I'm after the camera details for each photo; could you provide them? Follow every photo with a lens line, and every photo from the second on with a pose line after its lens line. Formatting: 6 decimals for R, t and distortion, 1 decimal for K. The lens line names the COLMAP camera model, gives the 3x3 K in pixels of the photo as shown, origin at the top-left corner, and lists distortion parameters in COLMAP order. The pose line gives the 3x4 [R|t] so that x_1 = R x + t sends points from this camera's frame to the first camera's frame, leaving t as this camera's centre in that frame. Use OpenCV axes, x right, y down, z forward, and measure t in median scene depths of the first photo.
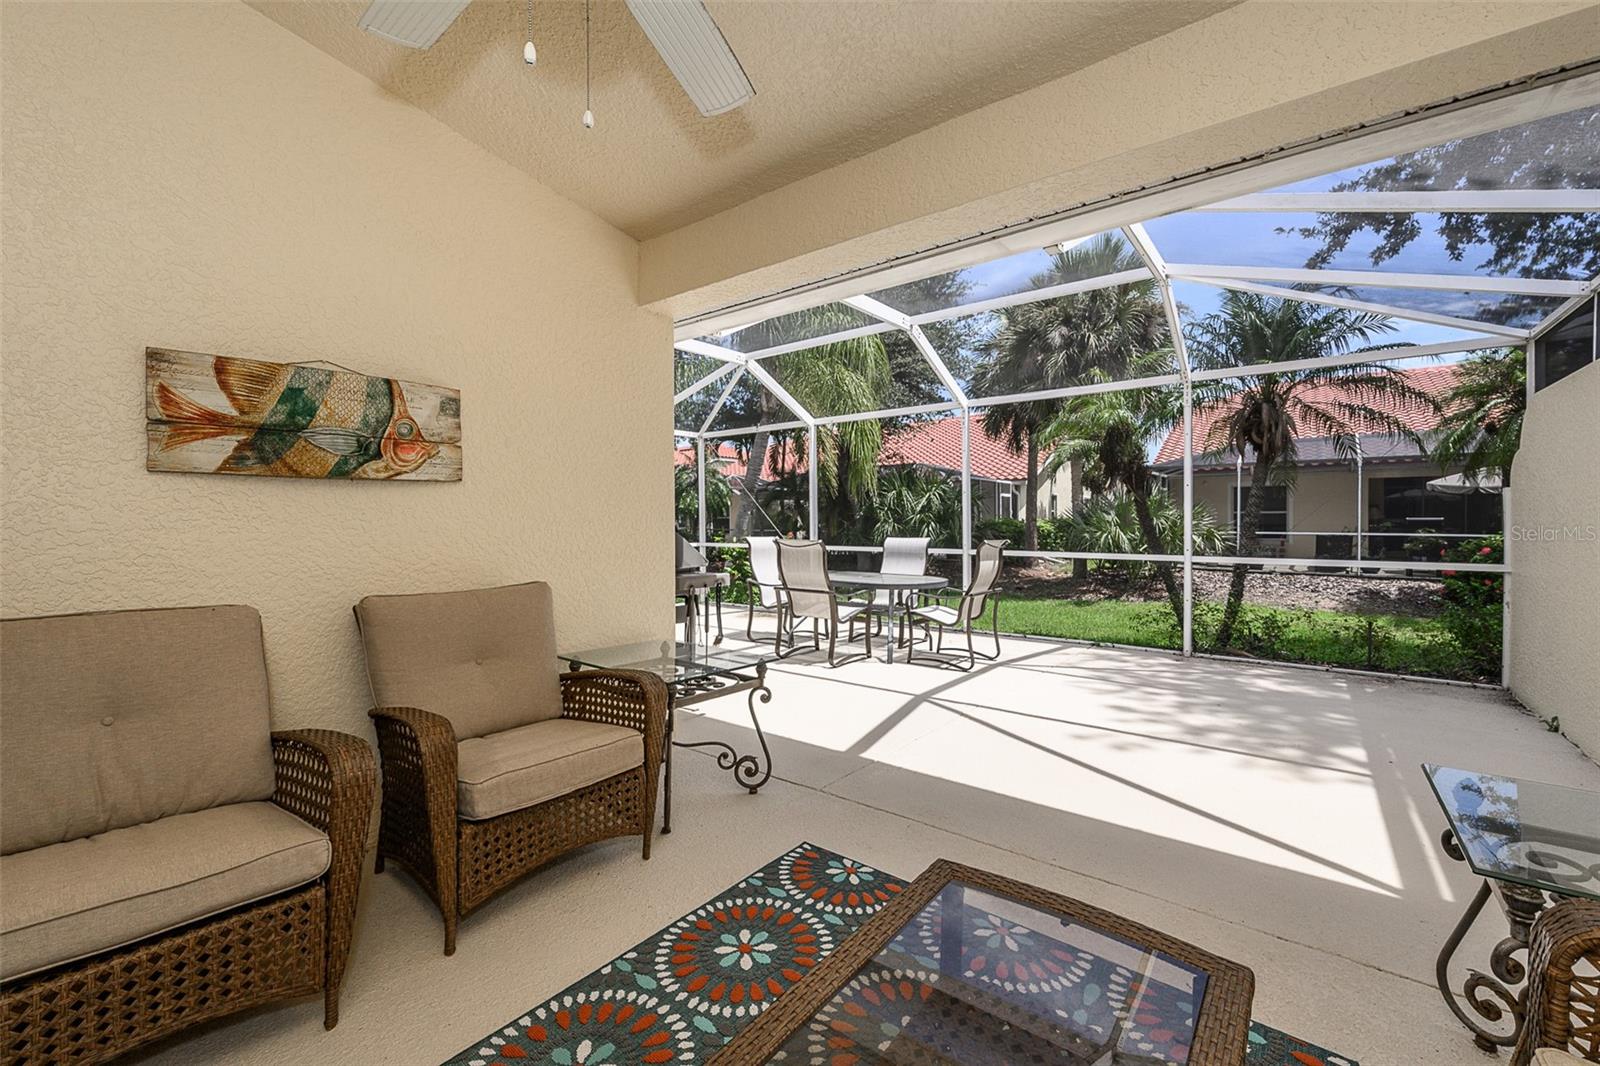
lens RADIAL K [[660.8, 0, 790.9], [0, 660.8, 556.5], [0, 0, 1]] dist [-0.007439, 0.001322]
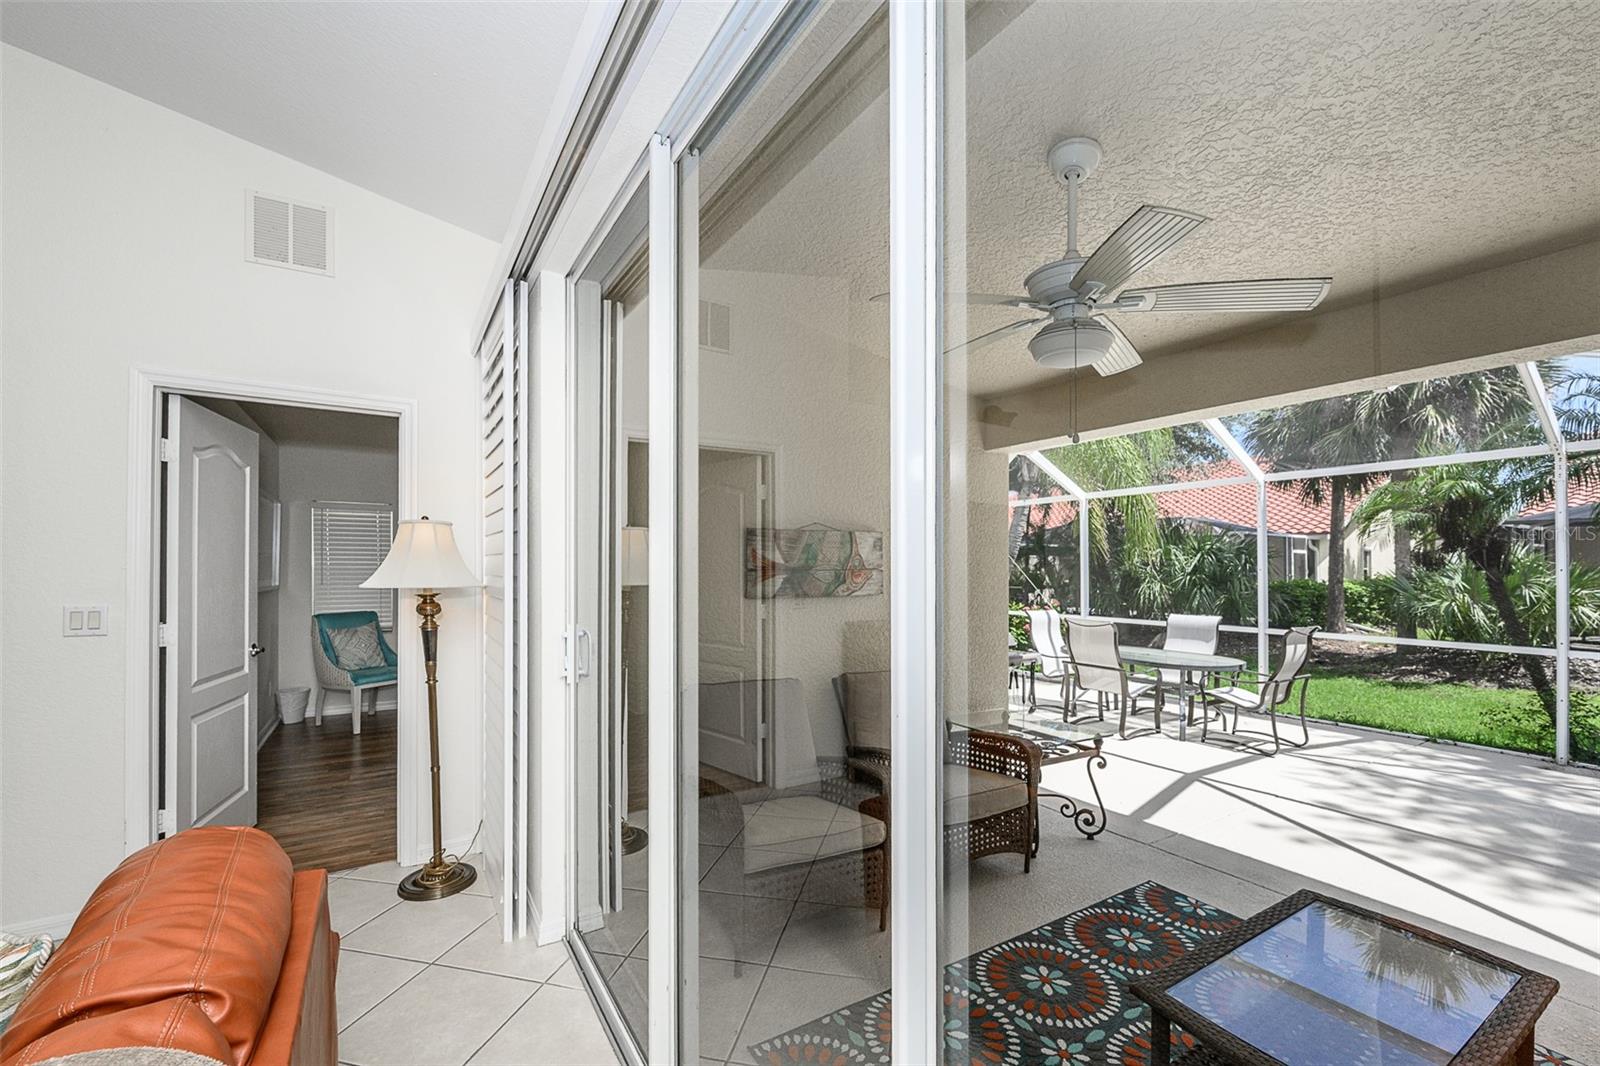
lens RADIAL K [[660.8, 0, 788.3], [0, 660.8, 574.4], [0, 0, 1]] dist [-0.007439, 0.001322]
pose [[0.942071, 0.014206, -0.335111, -0.092242], [-0.029232, 0.998779, -0.039836, -0.041597], [0.334136, 0.047324, 0.941336, -0.204310]]
